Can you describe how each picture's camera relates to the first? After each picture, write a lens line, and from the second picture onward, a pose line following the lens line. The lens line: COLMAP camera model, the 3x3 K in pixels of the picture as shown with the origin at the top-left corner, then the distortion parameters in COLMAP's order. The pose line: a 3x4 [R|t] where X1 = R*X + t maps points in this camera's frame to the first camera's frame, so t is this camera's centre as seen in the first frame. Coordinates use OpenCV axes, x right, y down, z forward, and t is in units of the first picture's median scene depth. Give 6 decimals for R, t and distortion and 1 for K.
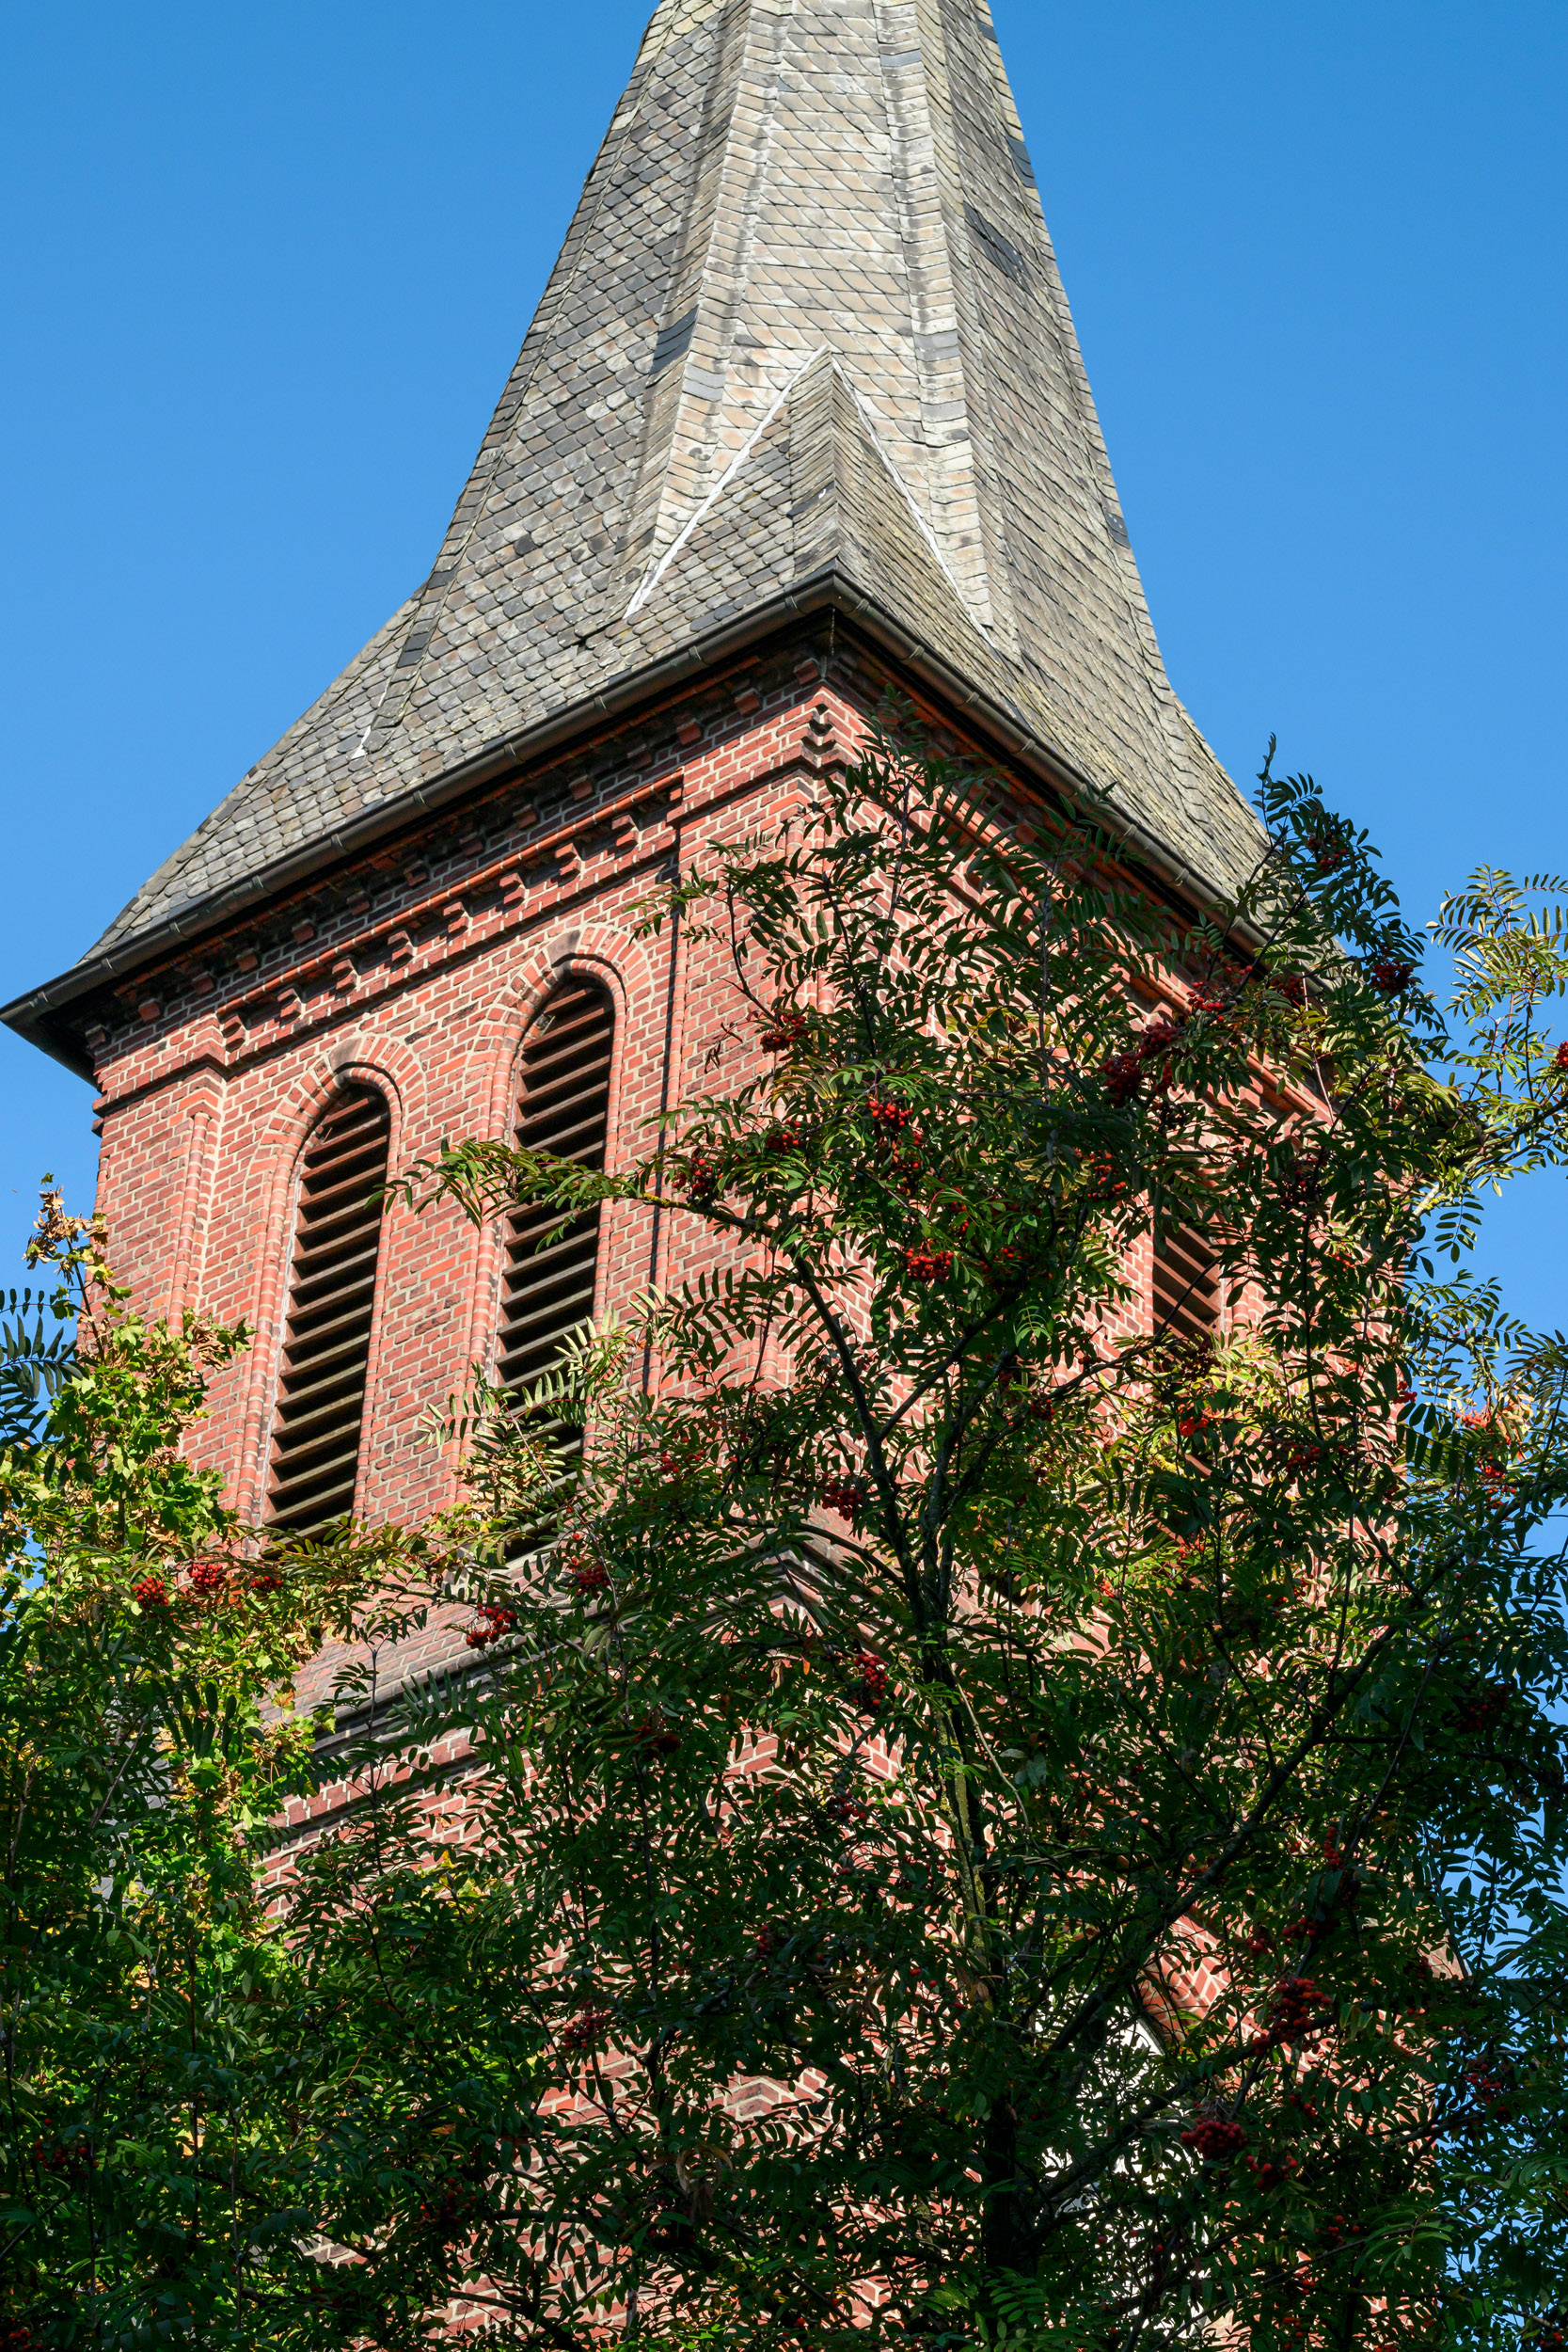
lens RADIAL K [[5961.4, 0, 784.0], [0, 5961.4, 1176.0], [0, 0, 1]] dist [-0.167048, -0.208494]
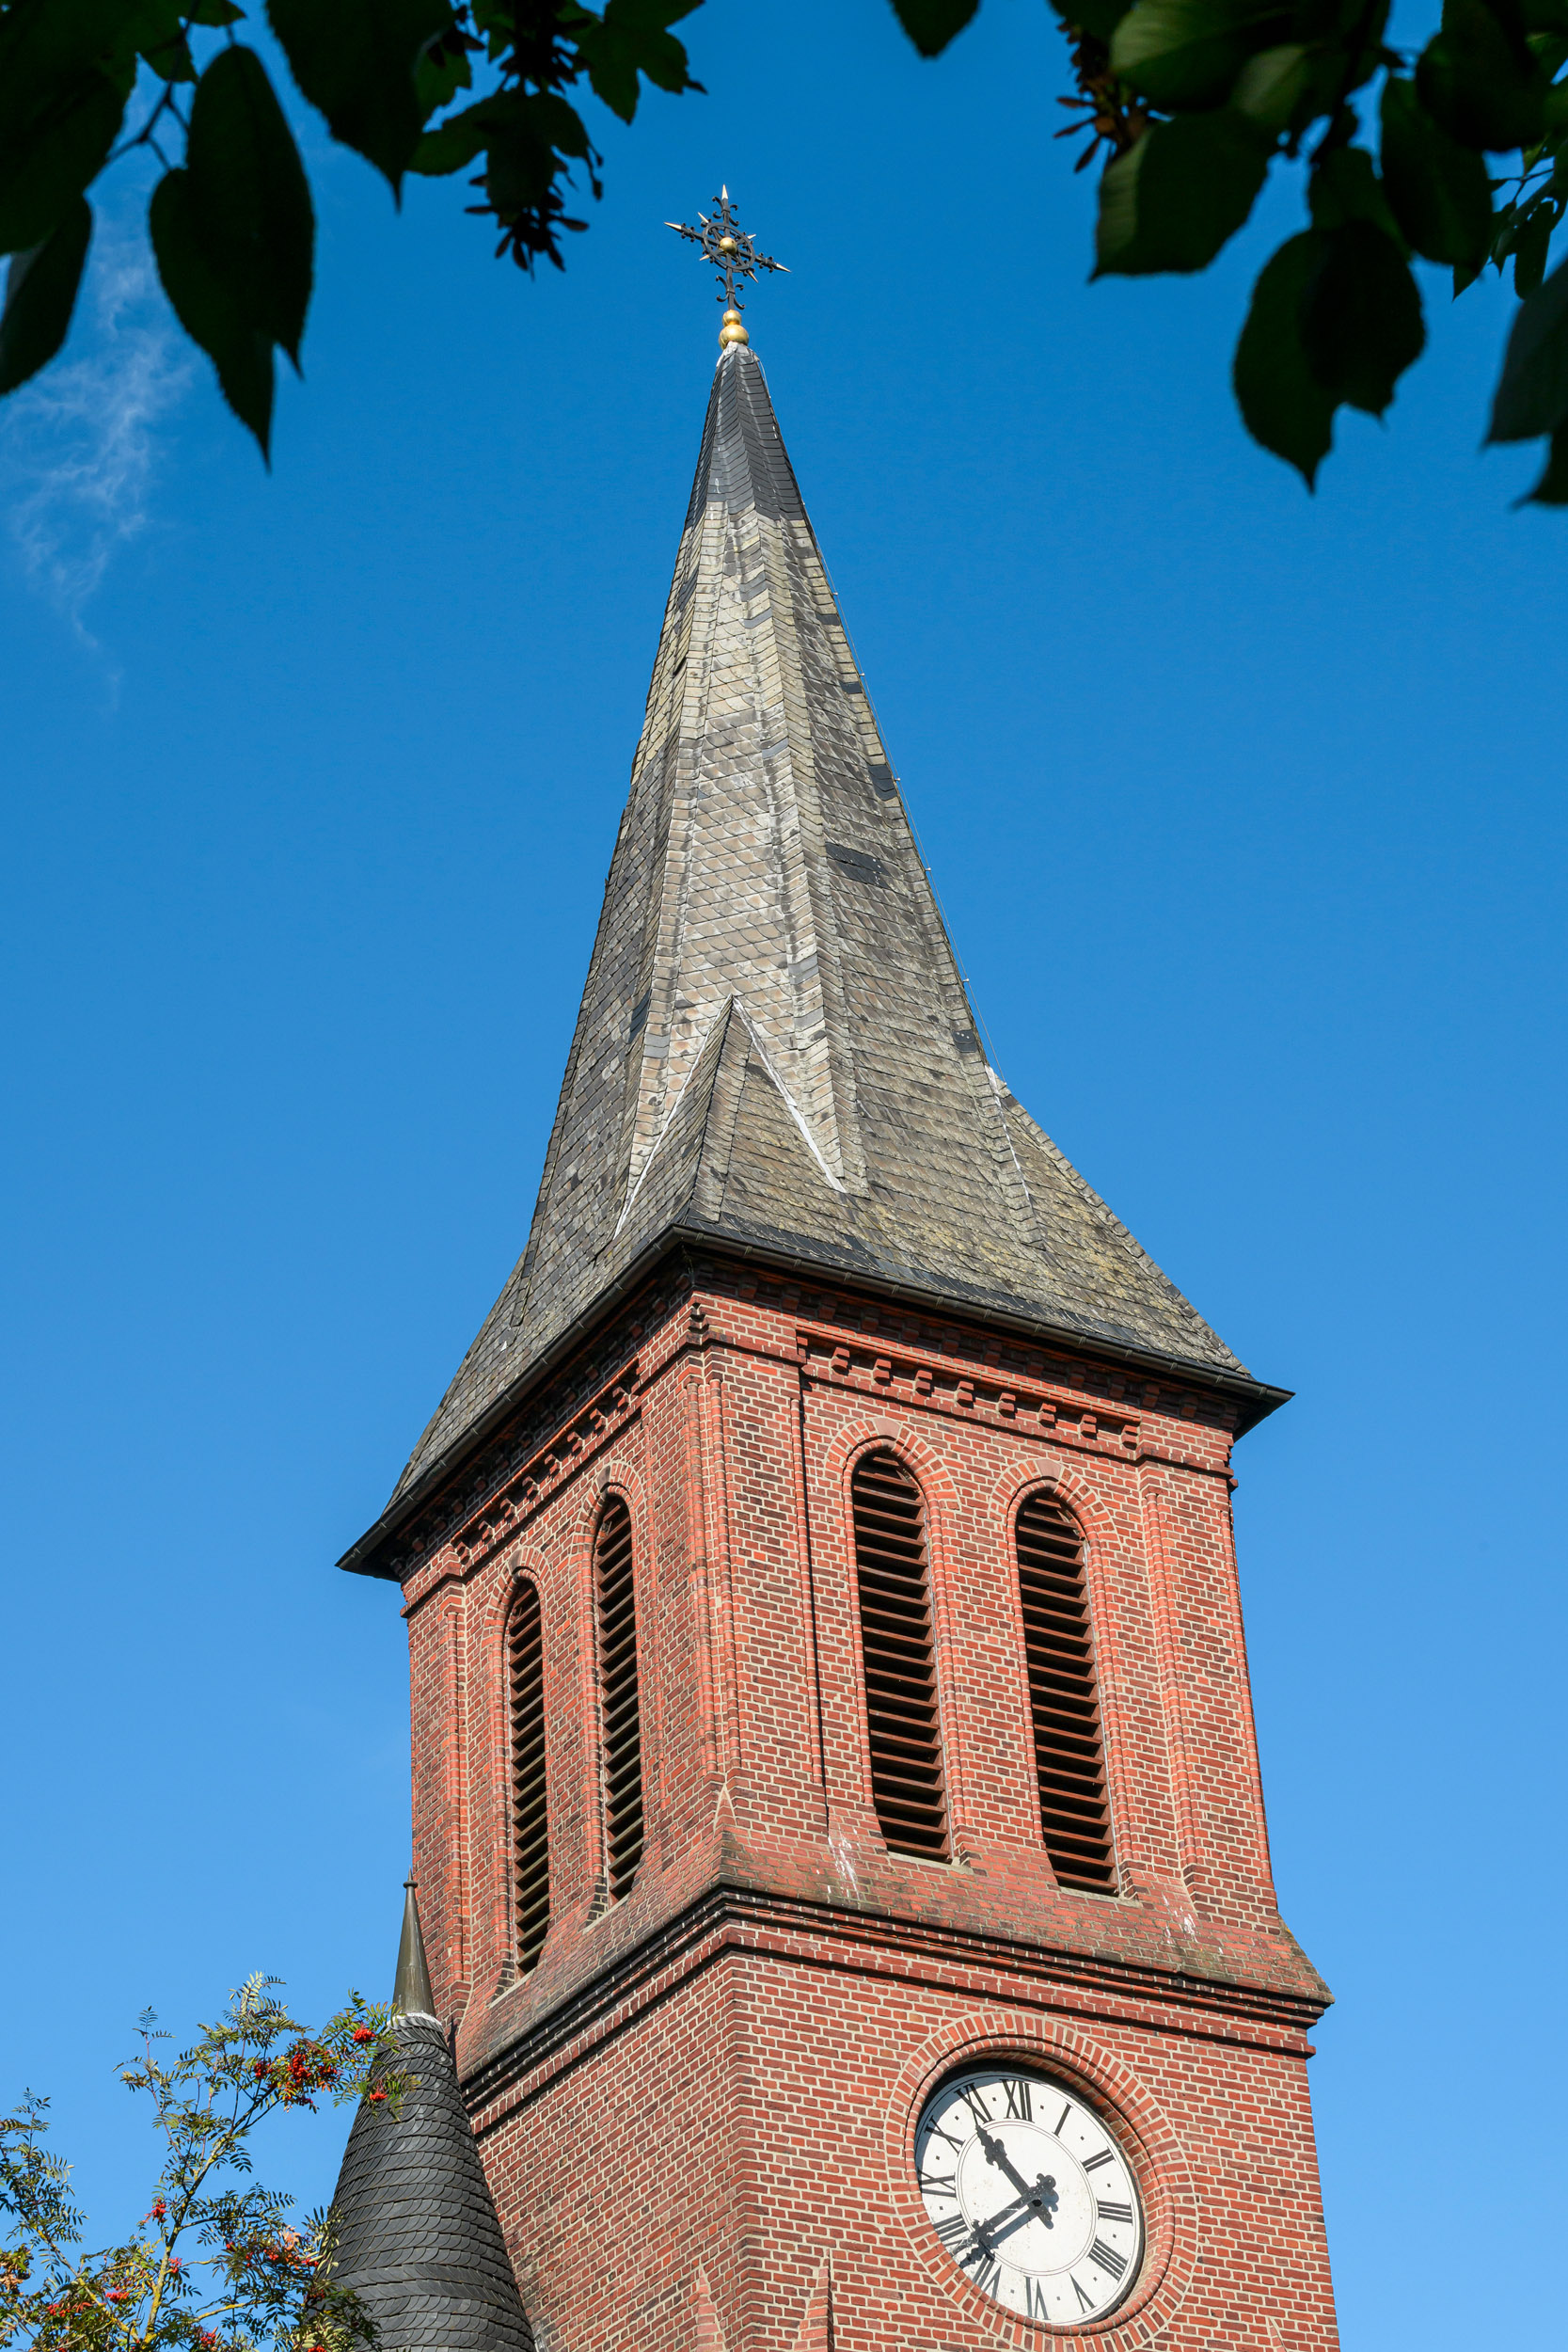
lens RADIAL K [[4701.0, 0, 784.0], [0, 4701.0, 1176.0], [0, 0, 1]] dist [-0.147916, 0.055587]
pose [[0.934732, -0.266238, -0.235358, 0.302042], [0.277713, 0.960524, 0.016397, -0.115033], [0.221702, -0.080689, 0.971770, -0.178655]]
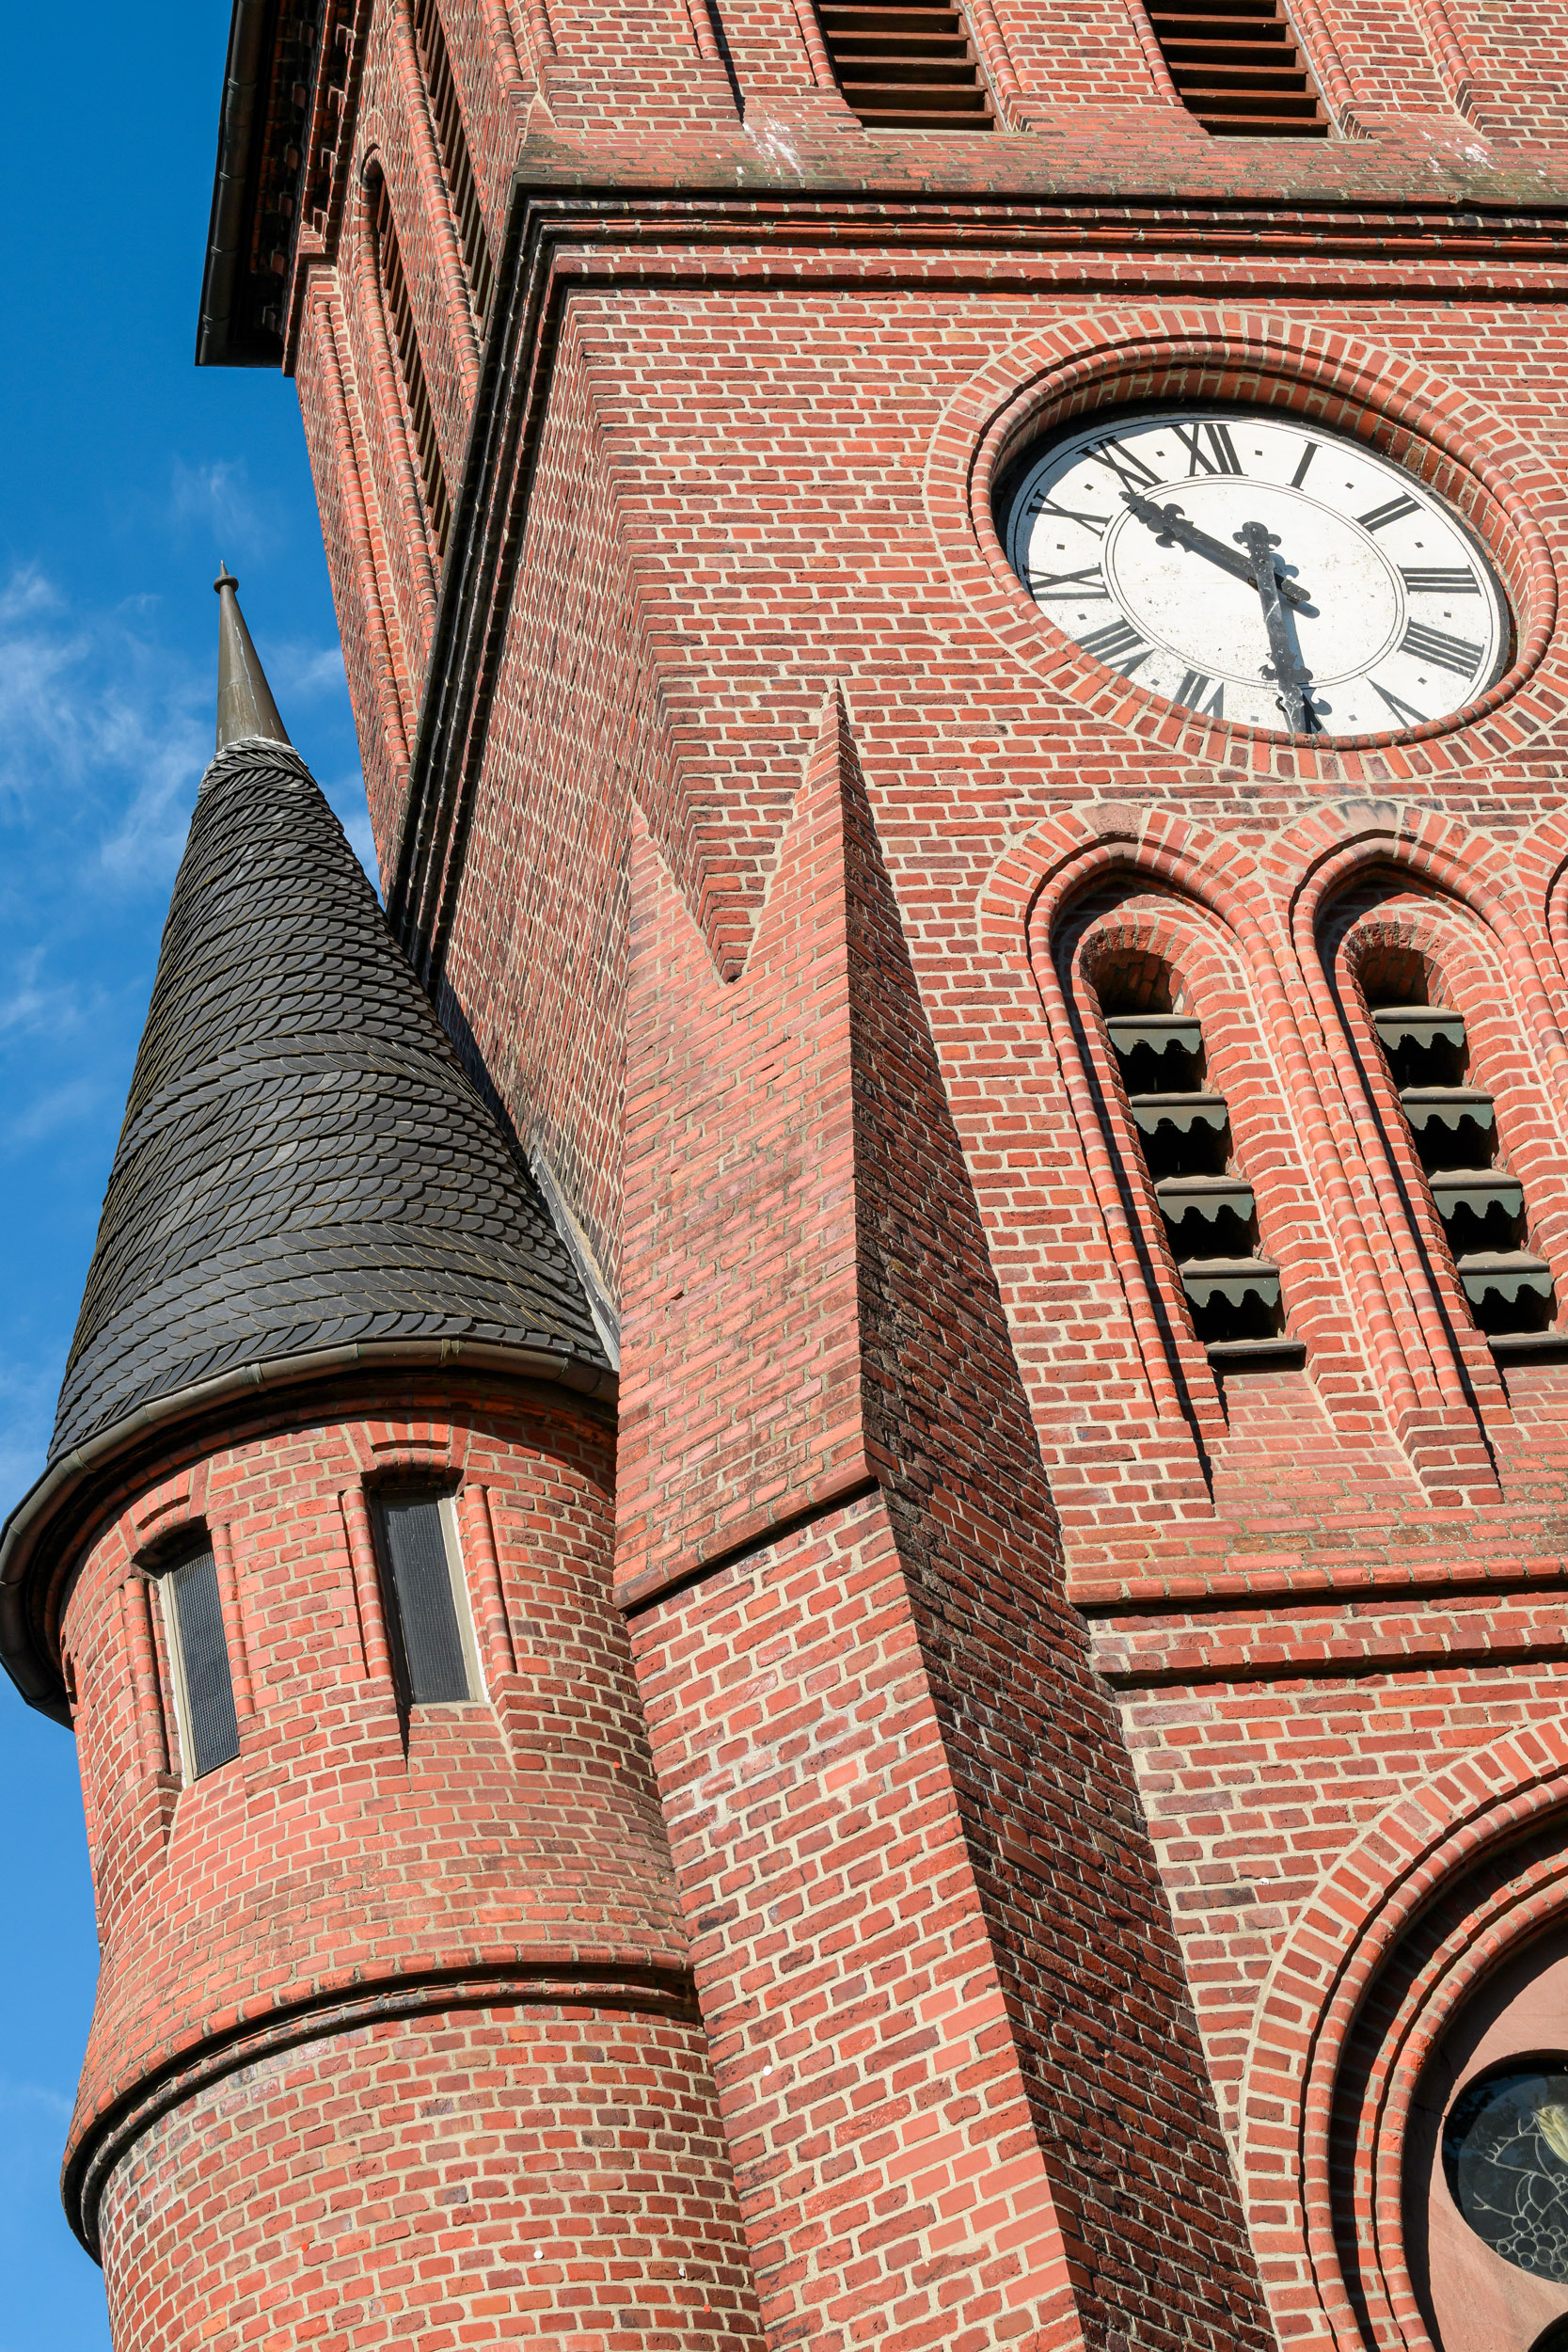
lens RADIAL K [[4701.0, 0, 784.0], [0, 4701.0, 1176.0], [0, 0, 1]] dist [-0.147916, 0.055587]
pose [[0.739658, -0.538780, -0.403264, 0.190420], [0.548671, 0.829763, -0.102241, 0.226645], [0.389699, -0.145636, 0.909354, 0.294984]]
